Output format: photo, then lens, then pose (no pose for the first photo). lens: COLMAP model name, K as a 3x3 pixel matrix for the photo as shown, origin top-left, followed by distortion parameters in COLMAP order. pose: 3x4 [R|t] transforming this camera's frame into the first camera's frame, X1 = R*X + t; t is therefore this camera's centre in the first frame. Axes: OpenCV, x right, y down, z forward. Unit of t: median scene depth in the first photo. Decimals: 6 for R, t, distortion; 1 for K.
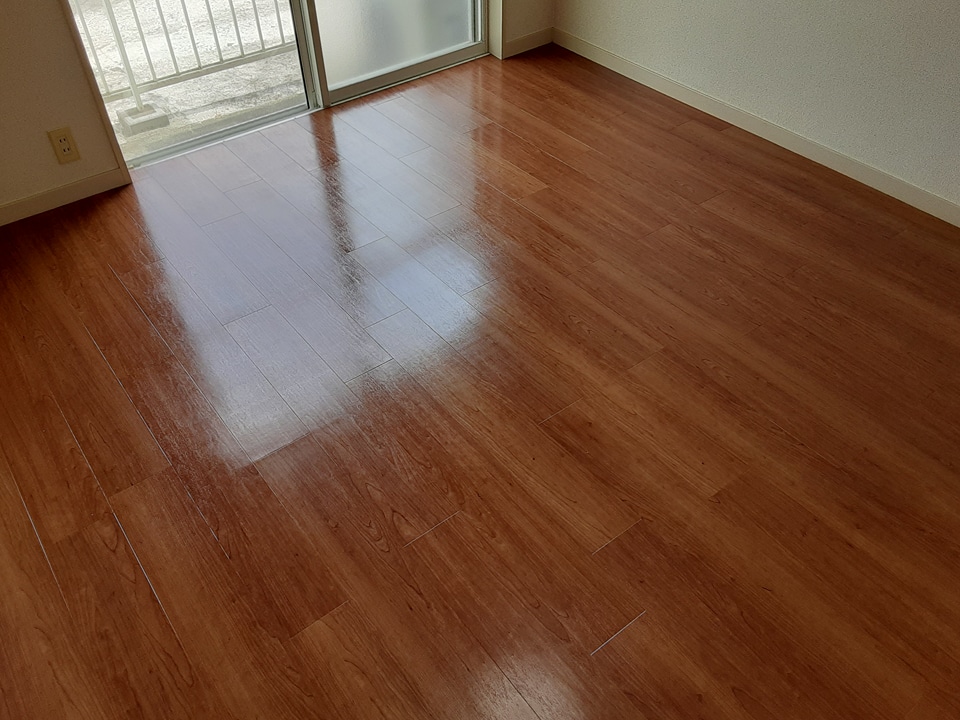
lens RADIAL K [[778.4, 0, 480.0], [0, 778.4, 360.0], [0, 0, 1]] dist [0.124443, -0.175538]
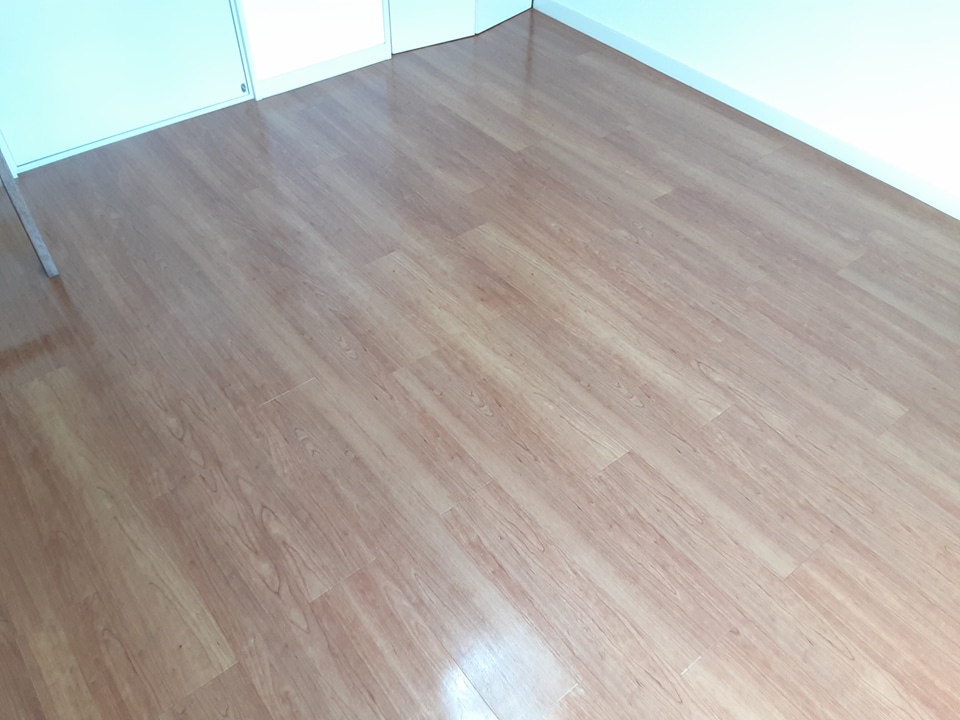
lens RADIAL K [[778.4, 0, 480.0], [0, 778.4, 360.0], [0, 0, 1]] dist [0.124443, -0.175538]
pose [[-0.999806, 0.016353, -0.011012, 0.158065], [-0.010624, 0.023615, 0.999665, -1.021845], [0.016607, 0.999587, -0.023436, 1.112795]]
